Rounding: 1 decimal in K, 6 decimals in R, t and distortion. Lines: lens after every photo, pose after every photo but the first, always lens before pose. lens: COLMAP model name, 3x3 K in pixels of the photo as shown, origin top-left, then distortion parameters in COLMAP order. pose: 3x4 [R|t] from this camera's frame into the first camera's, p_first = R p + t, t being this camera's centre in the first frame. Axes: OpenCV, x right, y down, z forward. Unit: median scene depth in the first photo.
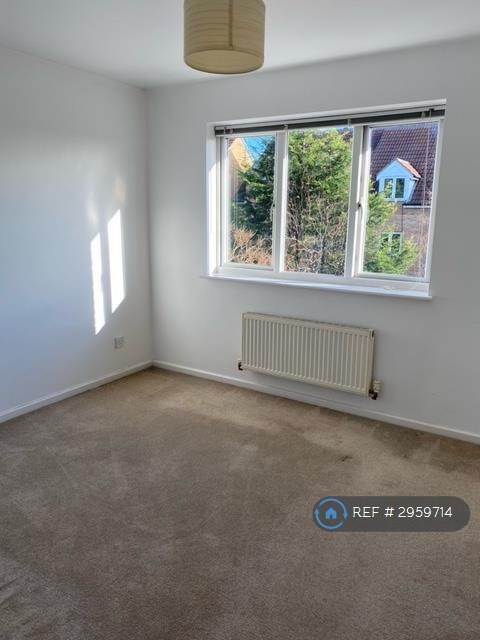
lens RADIAL K [[498.6, 0, 240.0], [0, 498.6, 320.0], [0, 0, 1]] dist [0.090764, -0.113970]
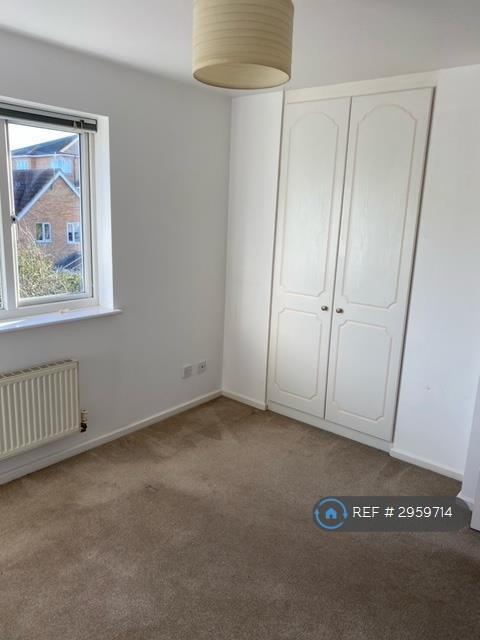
lens RADIAL K [[498.6, 0, 240.0], [0, 498.6, 320.0], [0, 0, 1]] dist [0.090764, -0.113970]
pose [[0.132447, -0.238292, 0.962120, -0.545701], [0.162267, 0.962789, 0.216119, -0.194980], [-0.977818, 0.127495, 0.166185, 0.550194]]
